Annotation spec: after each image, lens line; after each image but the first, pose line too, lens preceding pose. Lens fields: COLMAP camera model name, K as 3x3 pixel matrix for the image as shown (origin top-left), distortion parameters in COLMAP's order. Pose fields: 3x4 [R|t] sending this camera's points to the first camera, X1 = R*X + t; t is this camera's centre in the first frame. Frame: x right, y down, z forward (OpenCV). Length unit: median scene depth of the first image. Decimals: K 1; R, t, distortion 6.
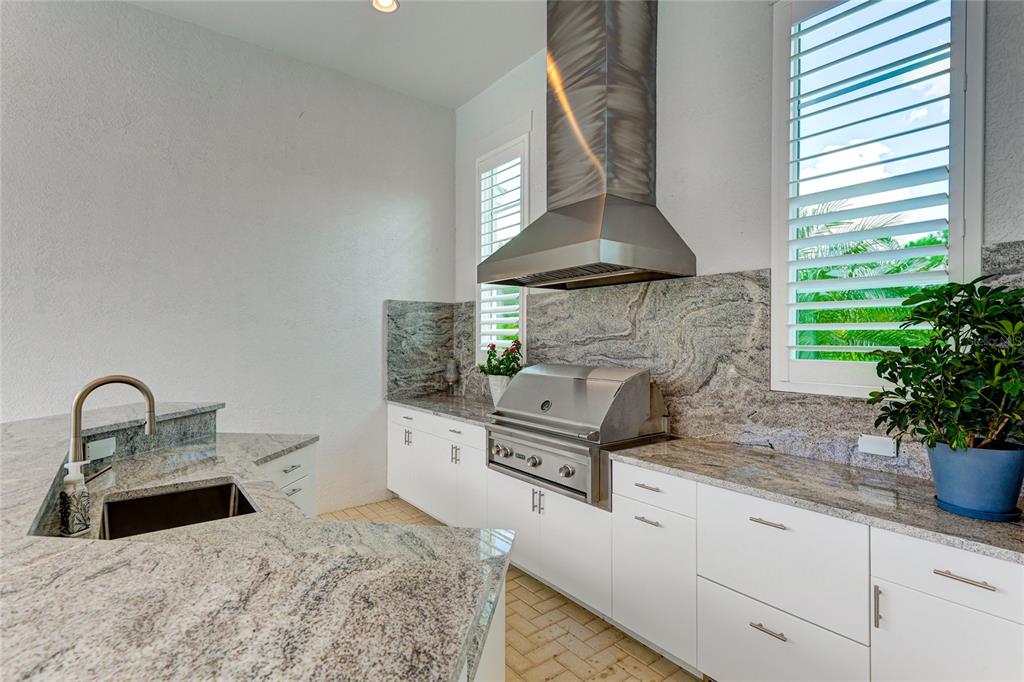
lens RADIAL K [[504.5, 0, 509.7], [0, 504.5, 340.7], [0, 0, 1]] dist [0.000997, 0.000064]
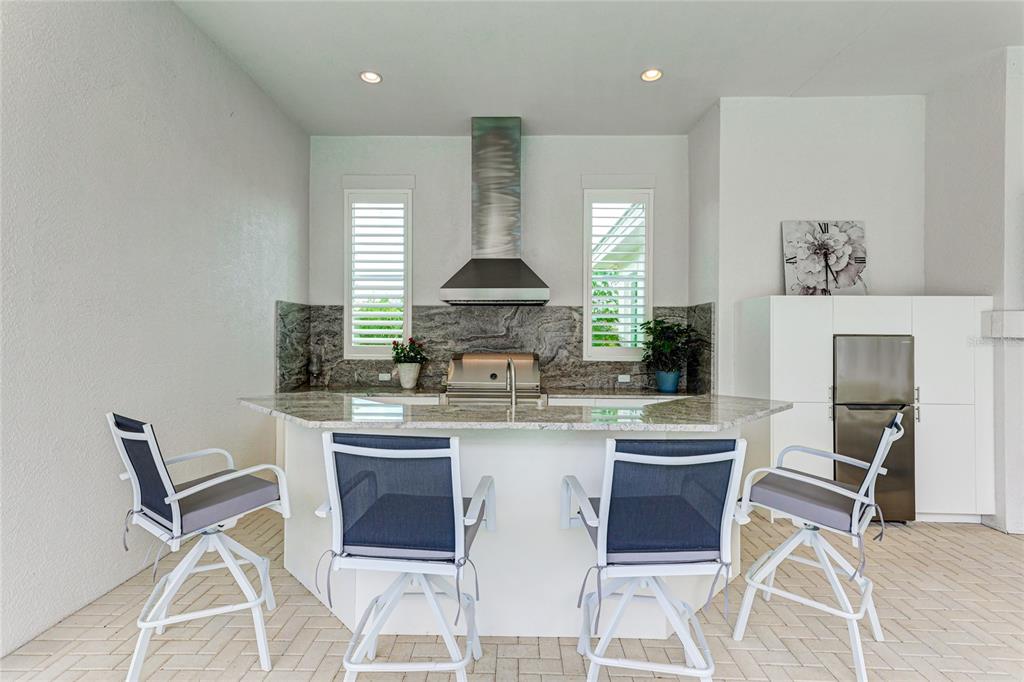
lens RADIAL K [[492.1, 0, 512.4], [0, 492.1, 338.8], [0, 0, 1]] dist [0.003504, 0.000282]
pose [[0.601702, 0.000330, 0.798720, -1.133199], [-0.001933, 0.999998, 0.001043, -0.000864], [-0.798718, -0.002172, 0.601702, -0.052570]]
